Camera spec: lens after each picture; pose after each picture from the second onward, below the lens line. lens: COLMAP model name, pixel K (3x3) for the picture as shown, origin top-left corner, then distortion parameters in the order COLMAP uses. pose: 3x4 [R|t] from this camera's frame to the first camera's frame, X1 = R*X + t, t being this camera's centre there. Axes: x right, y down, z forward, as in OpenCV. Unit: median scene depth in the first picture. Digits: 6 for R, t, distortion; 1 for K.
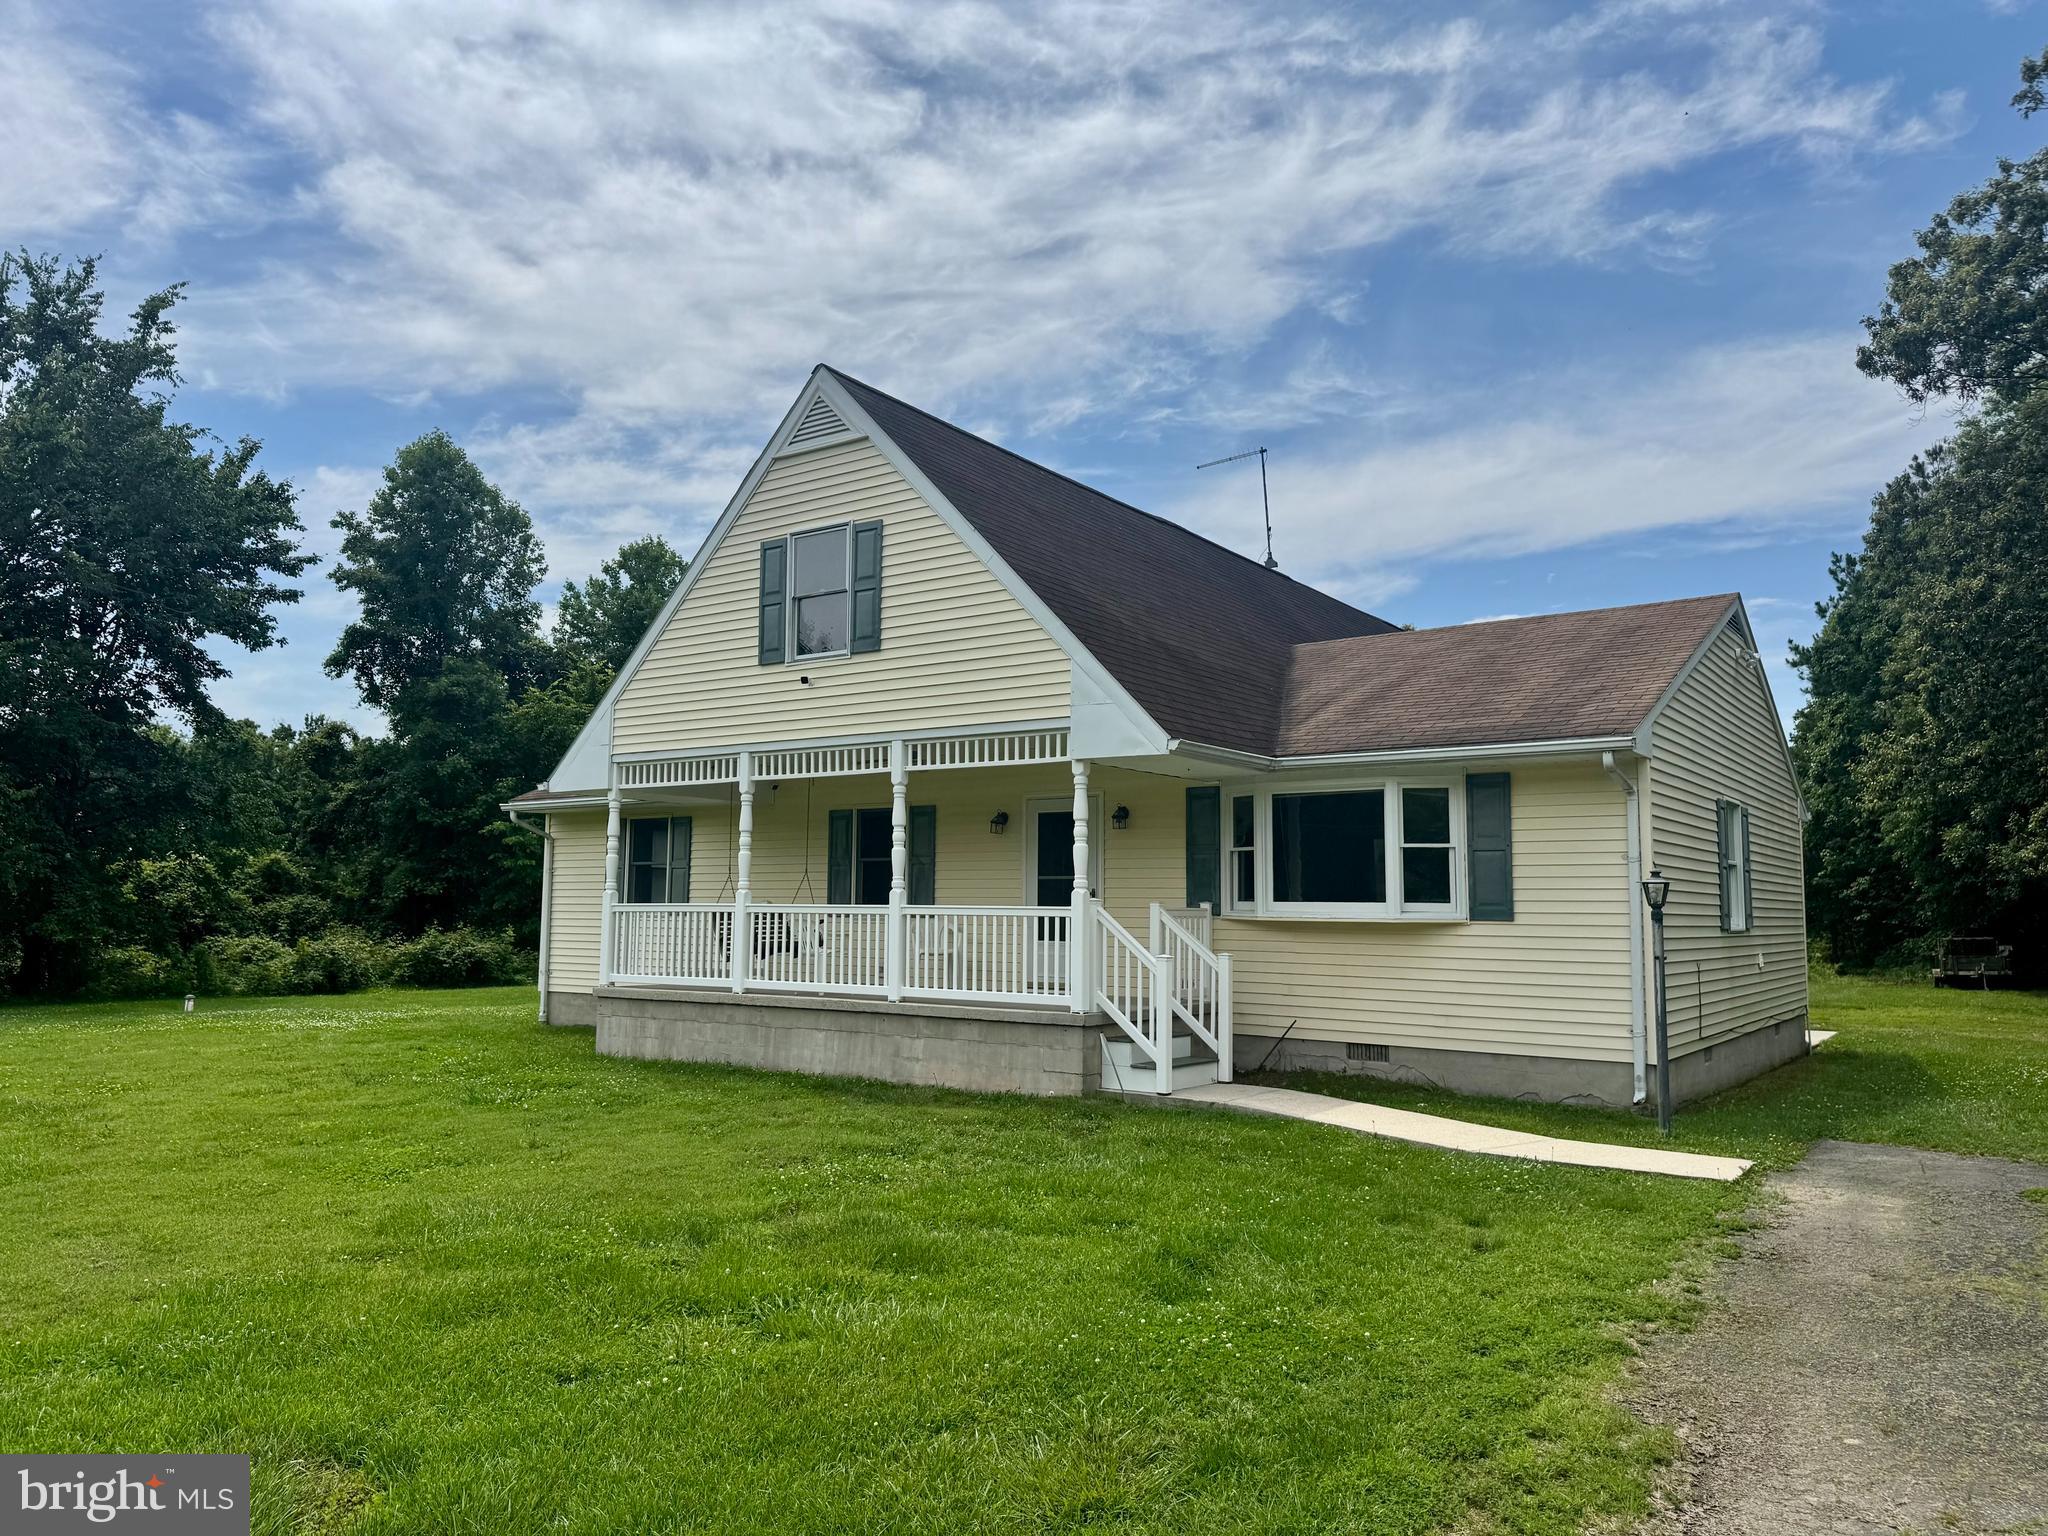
lens RADIAL K [[1451.5, 0, 1029.7], [0, 1451.5, 772.0], [0, 0, 1]] dist [0.075095, 0.000778]
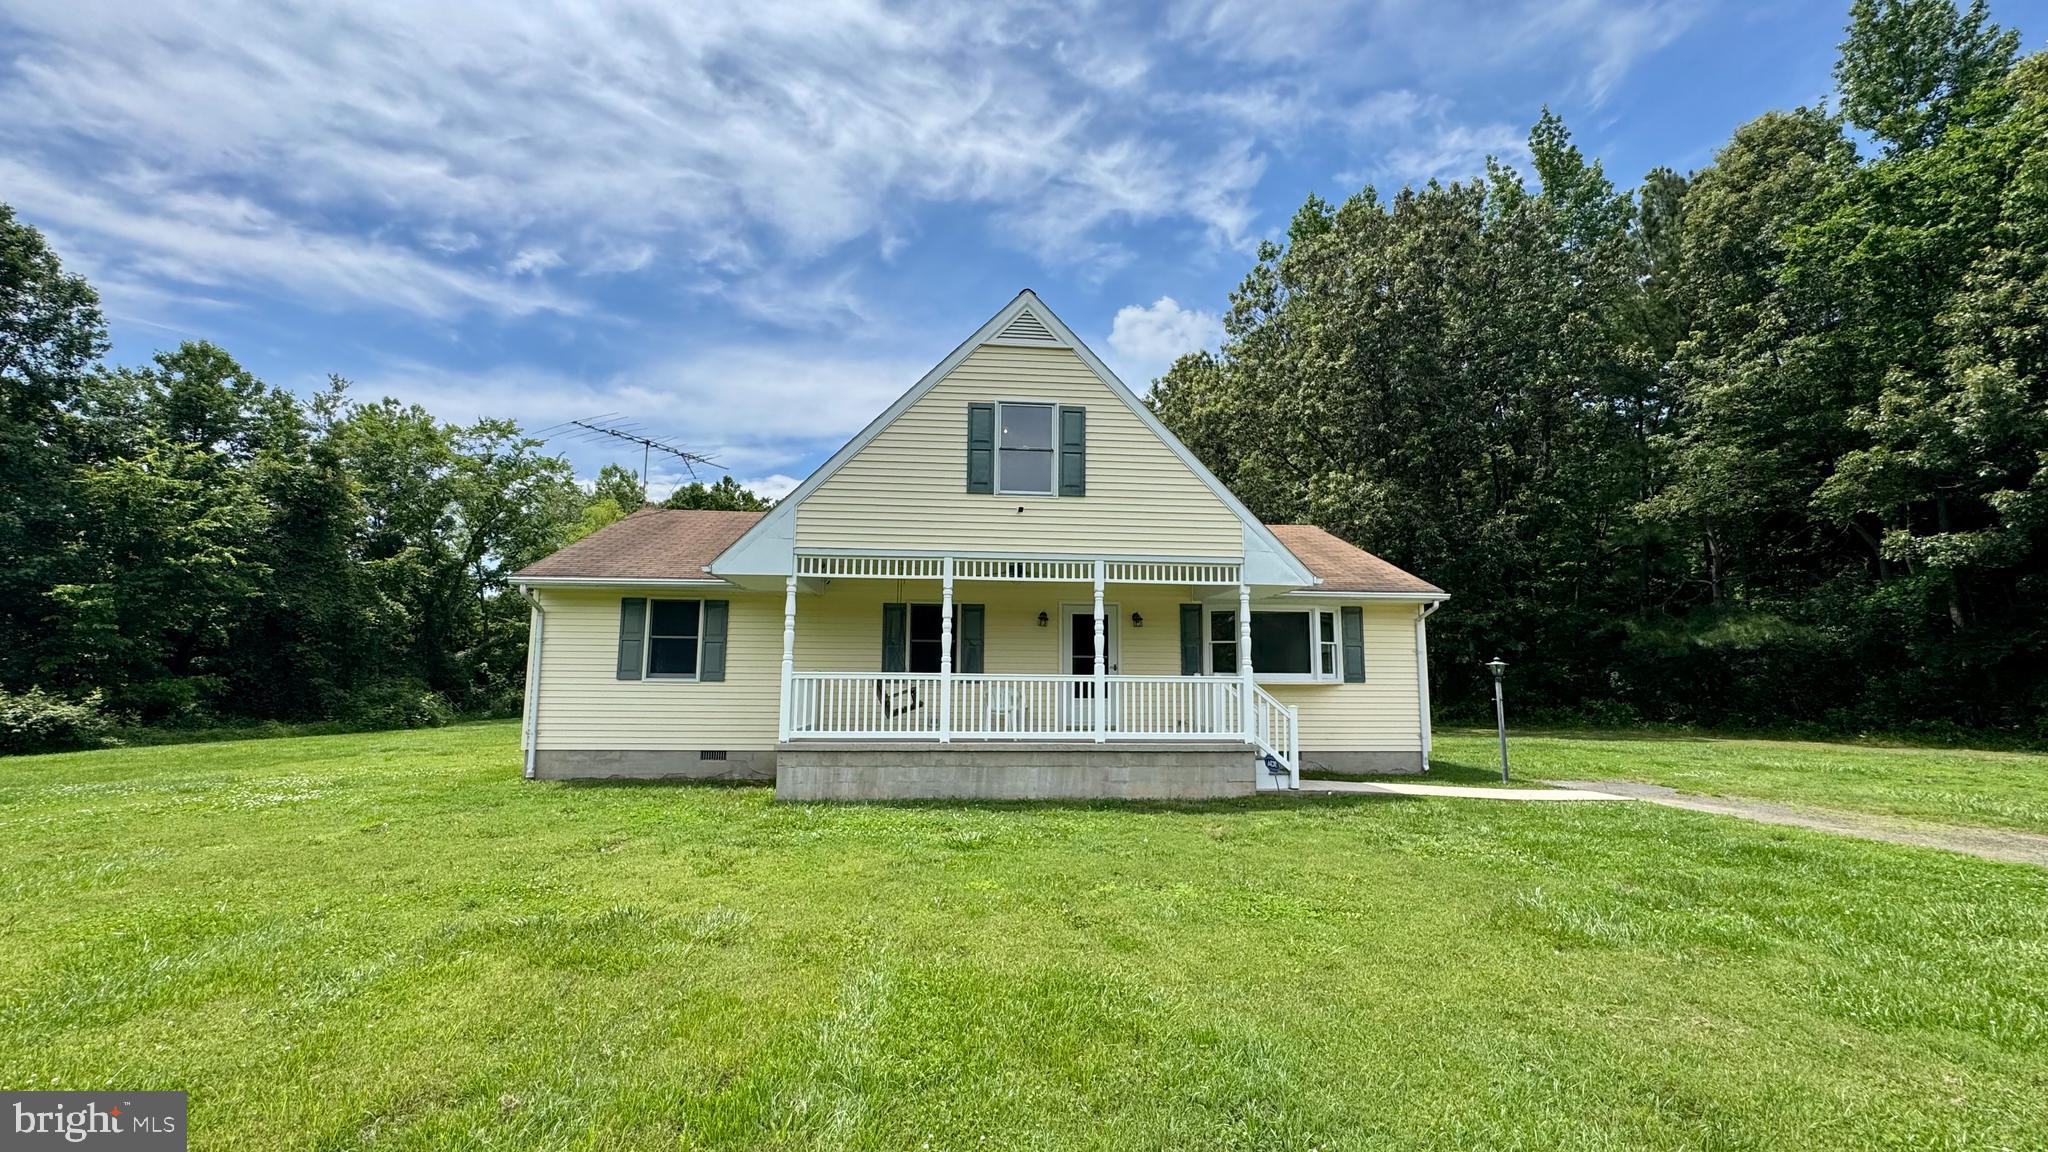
lens RADIAL K [[822.8, 0, 1027.1], [0, 822.8, 578.5], [0, 0, 1]] dist [0.000347, 0.000204]
pose [[0.758814, 0.075669, 0.646897, -0.601427], [-0.063034, 0.997098, -0.042694, 0.031589], [-0.648250, -0.008380, 0.761381, 0.379213]]
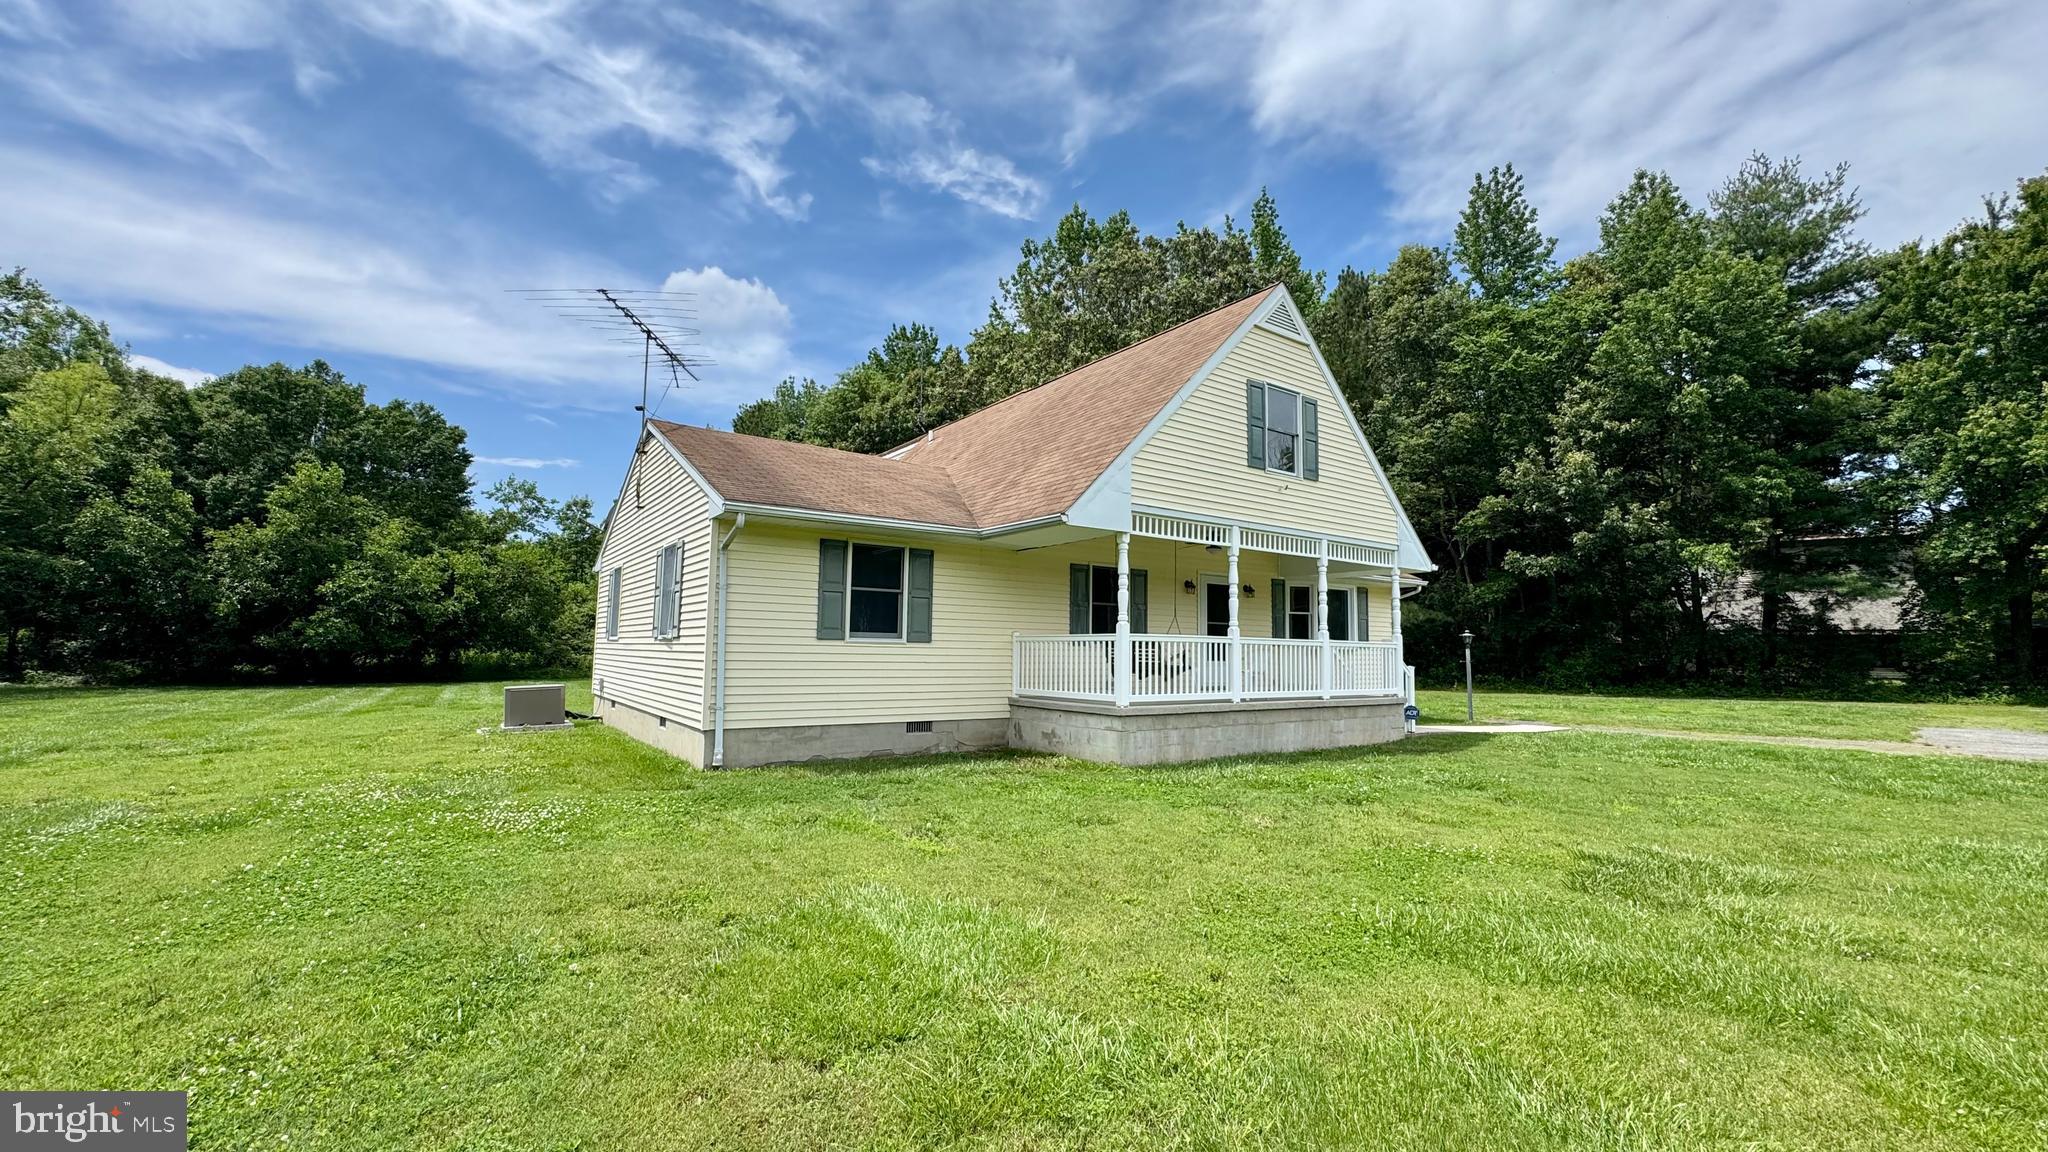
lens RADIAL K [[822.8, 0, 1031.2], [0, 822.8, 571.0], [0, 0, 1]] dist [0.000347, 0.000204]
pose [[0.321409, 0.085215, 0.943098, -0.952188], [-0.103045, 0.993176, -0.054622, 0.087523], [-0.941317, -0.079626, 0.327997, 0.897154]]
